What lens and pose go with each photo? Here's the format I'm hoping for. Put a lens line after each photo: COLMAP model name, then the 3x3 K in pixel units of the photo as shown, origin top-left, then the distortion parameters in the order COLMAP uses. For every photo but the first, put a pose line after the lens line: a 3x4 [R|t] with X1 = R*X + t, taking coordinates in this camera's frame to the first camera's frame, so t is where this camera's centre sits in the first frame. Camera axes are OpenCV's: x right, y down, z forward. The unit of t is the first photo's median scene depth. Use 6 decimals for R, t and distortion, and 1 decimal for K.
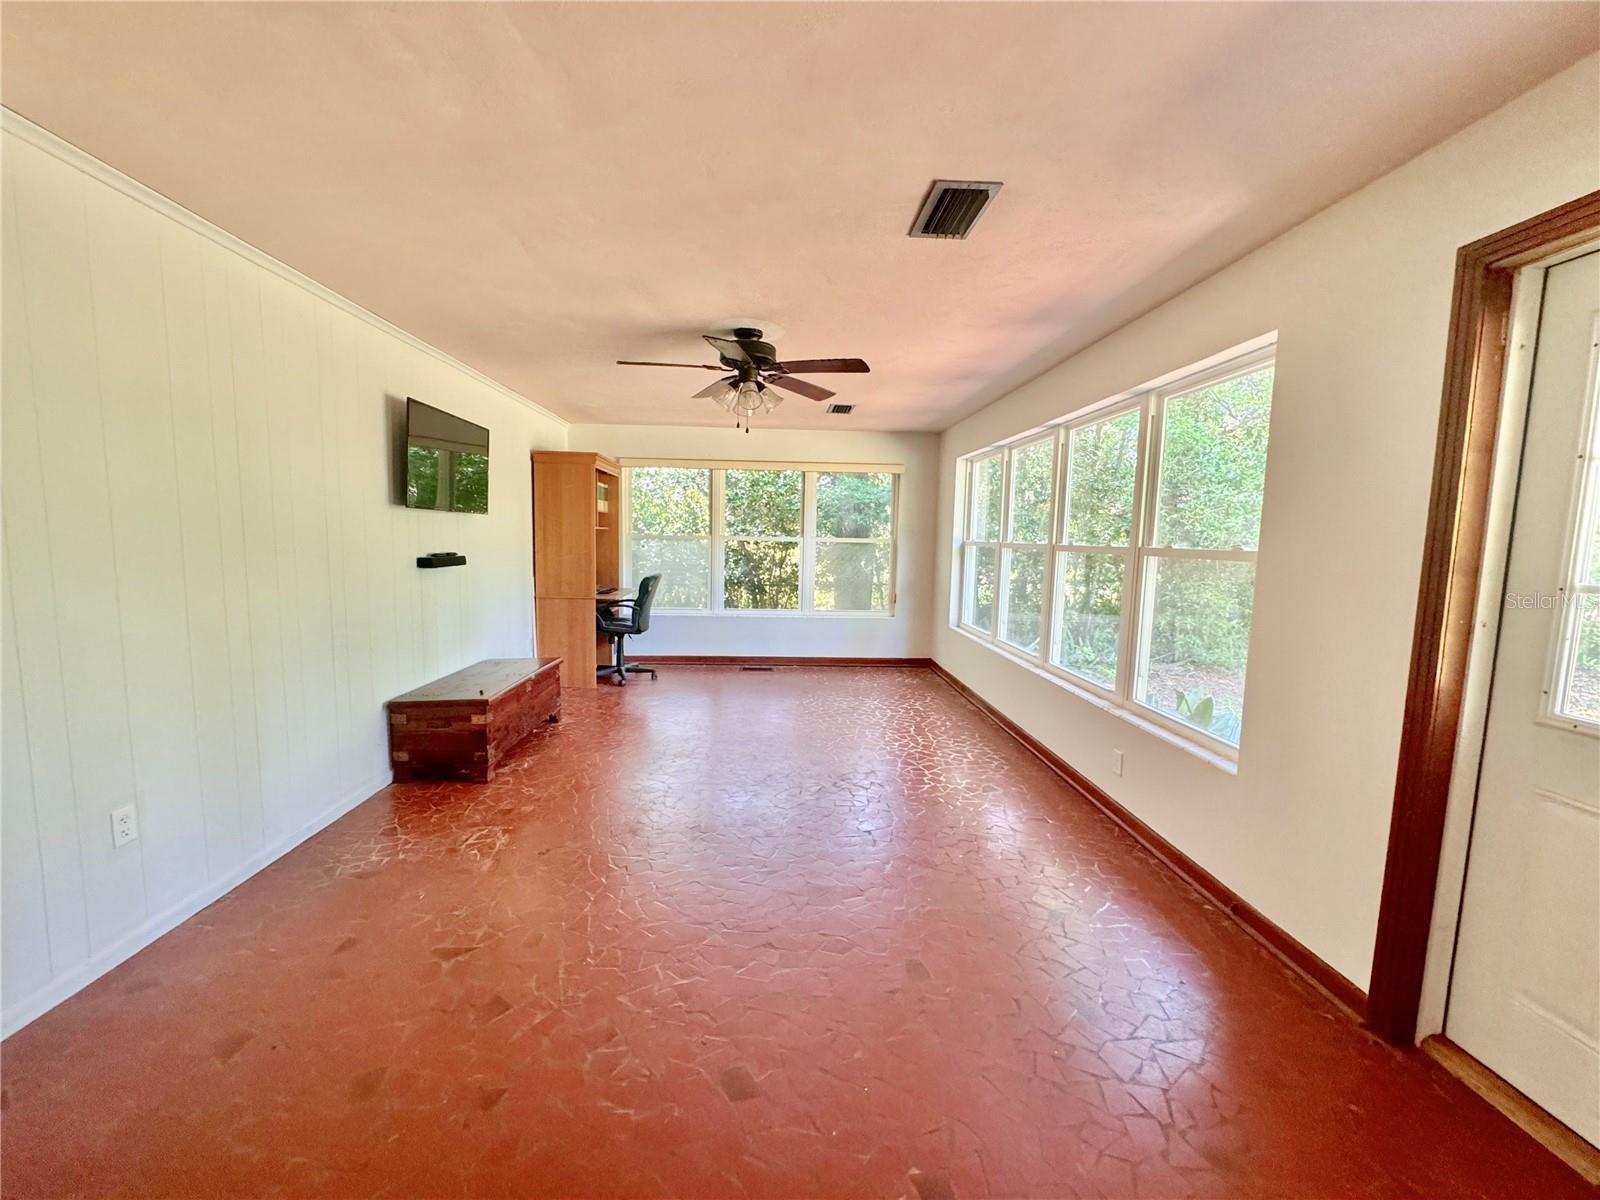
lens RADIAL K [[641.3, 0, 800.0], [0, 641.3, 600.0], [0, 0, 1]] dist [-0.002725, 0.000295]
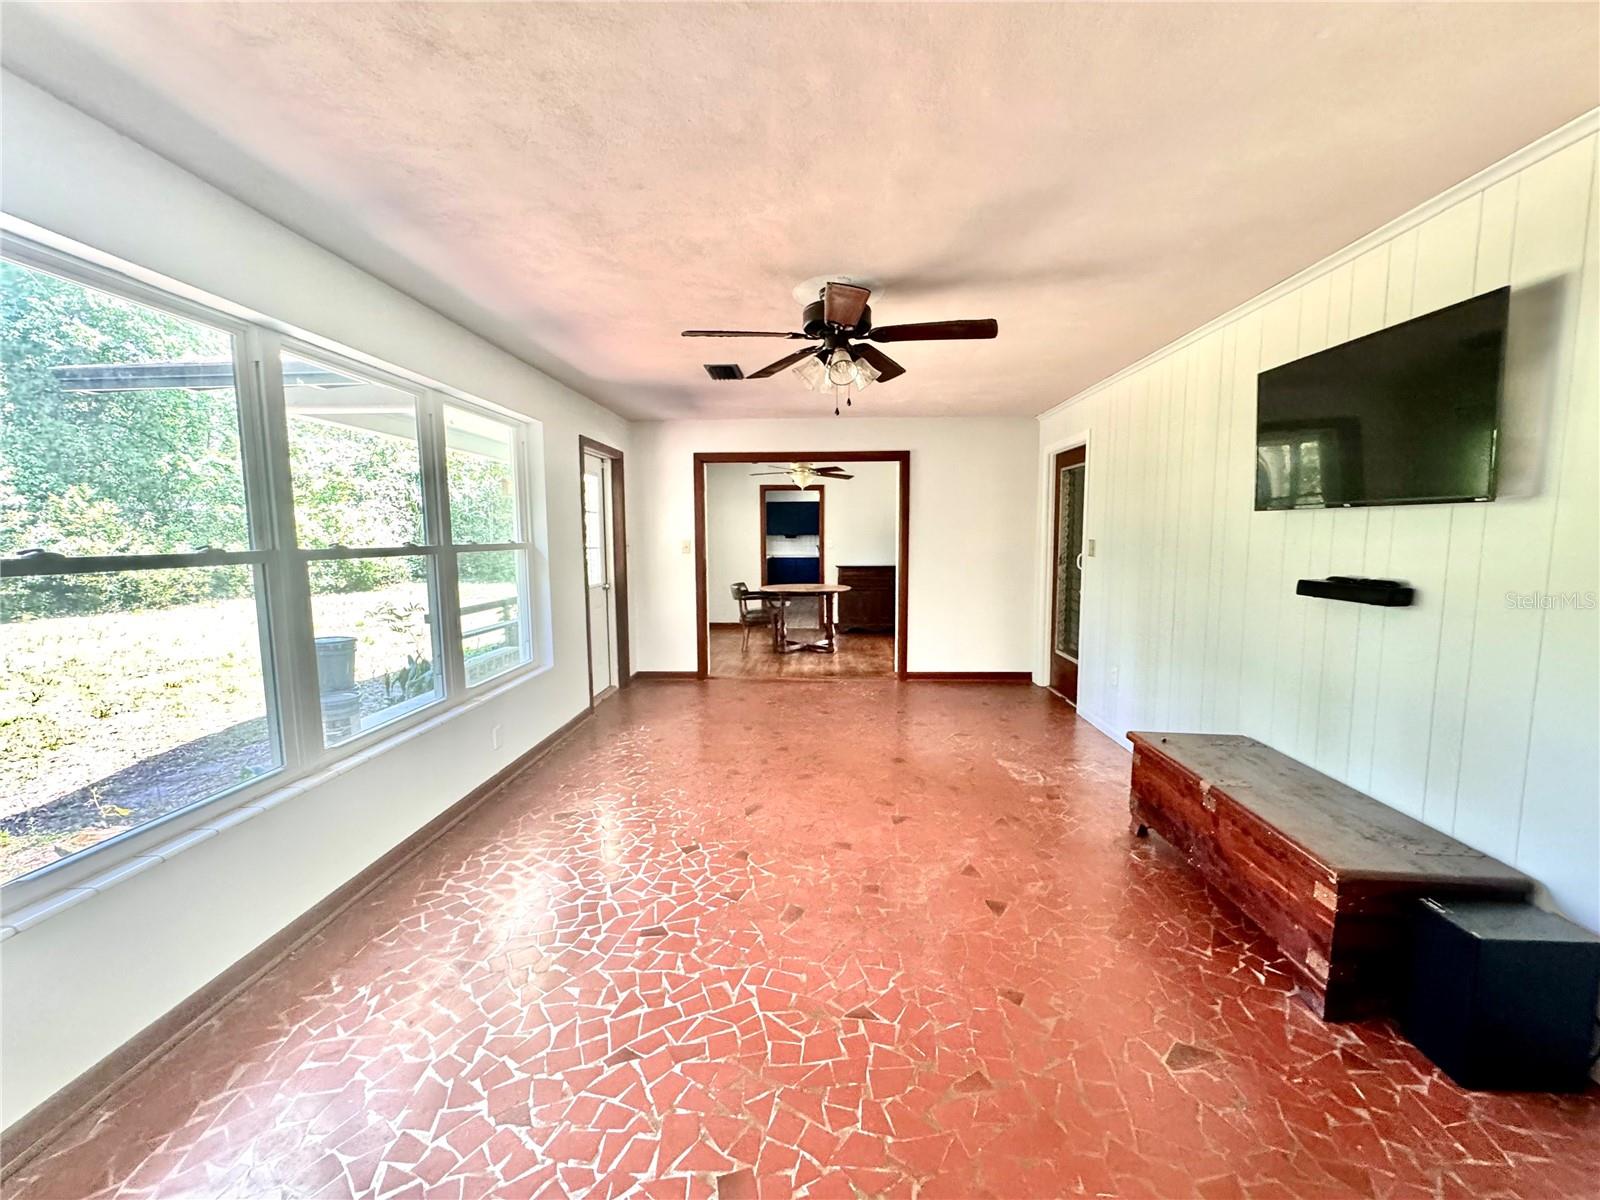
lens RADIAL K [[641.3, 0, 800.0], [0, 641.3, 600.0], [0, 0, 1]] dist [-0.002725, 0.000295]
pose [[-0.996038, -0.023764, 0.085690, -0.061357], [-0.005514, 0.978280, 0.207216, -0.110581], [-0.088753, 0.205922, -0.974535, 1.032741]]
